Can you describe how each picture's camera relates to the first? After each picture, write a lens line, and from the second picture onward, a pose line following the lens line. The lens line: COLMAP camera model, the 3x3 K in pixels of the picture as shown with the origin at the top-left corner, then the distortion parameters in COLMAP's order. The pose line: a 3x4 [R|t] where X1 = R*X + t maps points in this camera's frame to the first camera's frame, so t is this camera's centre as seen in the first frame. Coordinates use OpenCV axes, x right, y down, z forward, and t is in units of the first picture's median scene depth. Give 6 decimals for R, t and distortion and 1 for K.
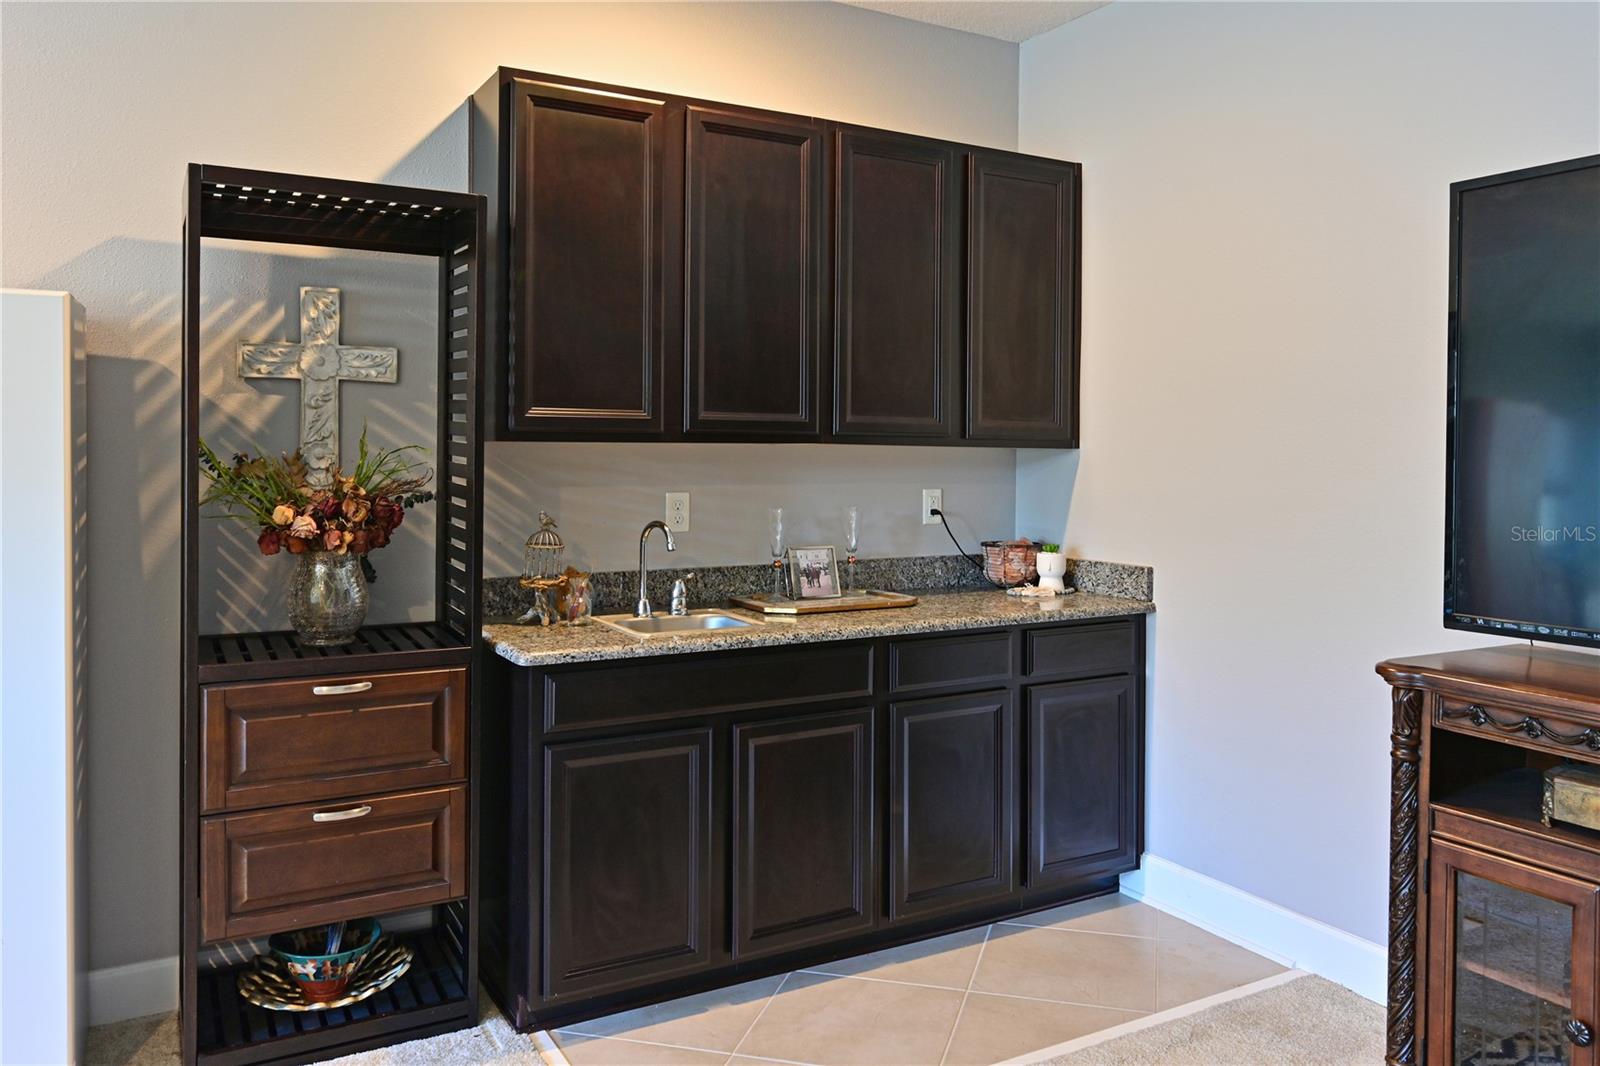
lens RADIAL K [[1189.5, 0, 801.6], [0, 1189.5, 462.1], [0, 0, 1]] dist [0.003351, 0.001551]
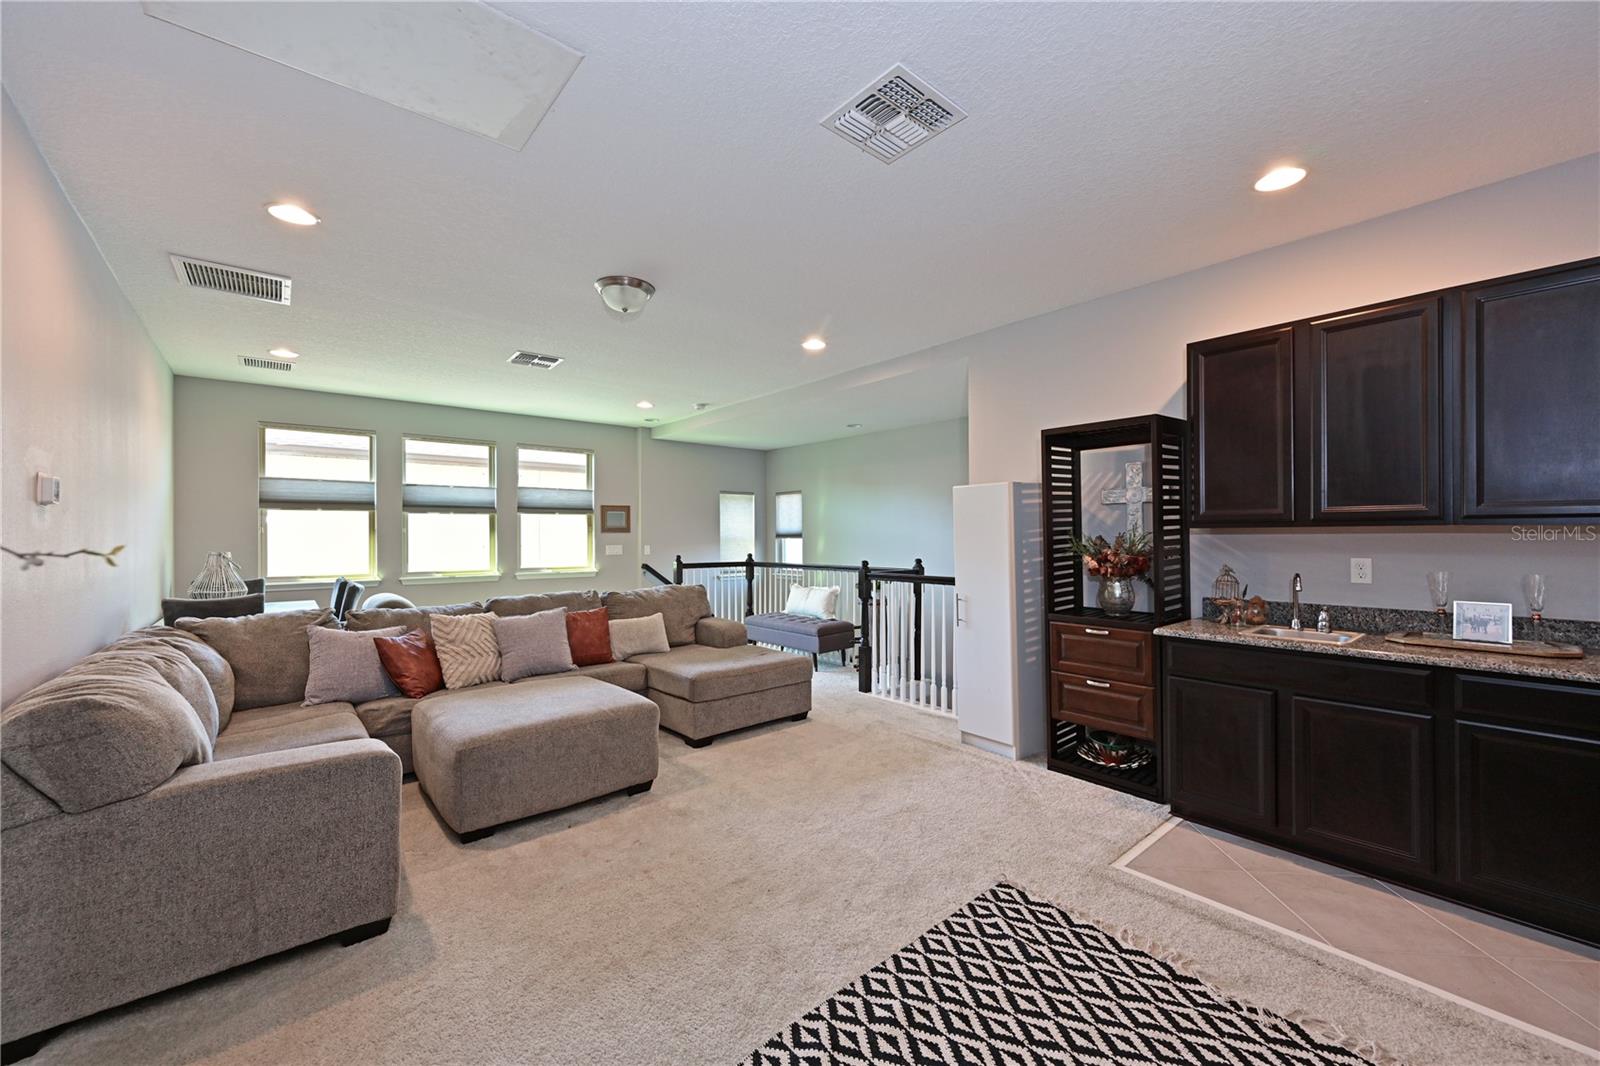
lens RADIAL K [[624.8, 0, 800.5], [0, 624.8, 535.5], [0, 0, 1]] dist [-0.004639, 0.001164]
pose [[0.169939, -0.009436, -0.985409, 0.666465], [-0.004233, 0.999938, -0.010305, 0.008740], [0.985446, 0.005922, 0.169888, 0.163894]]
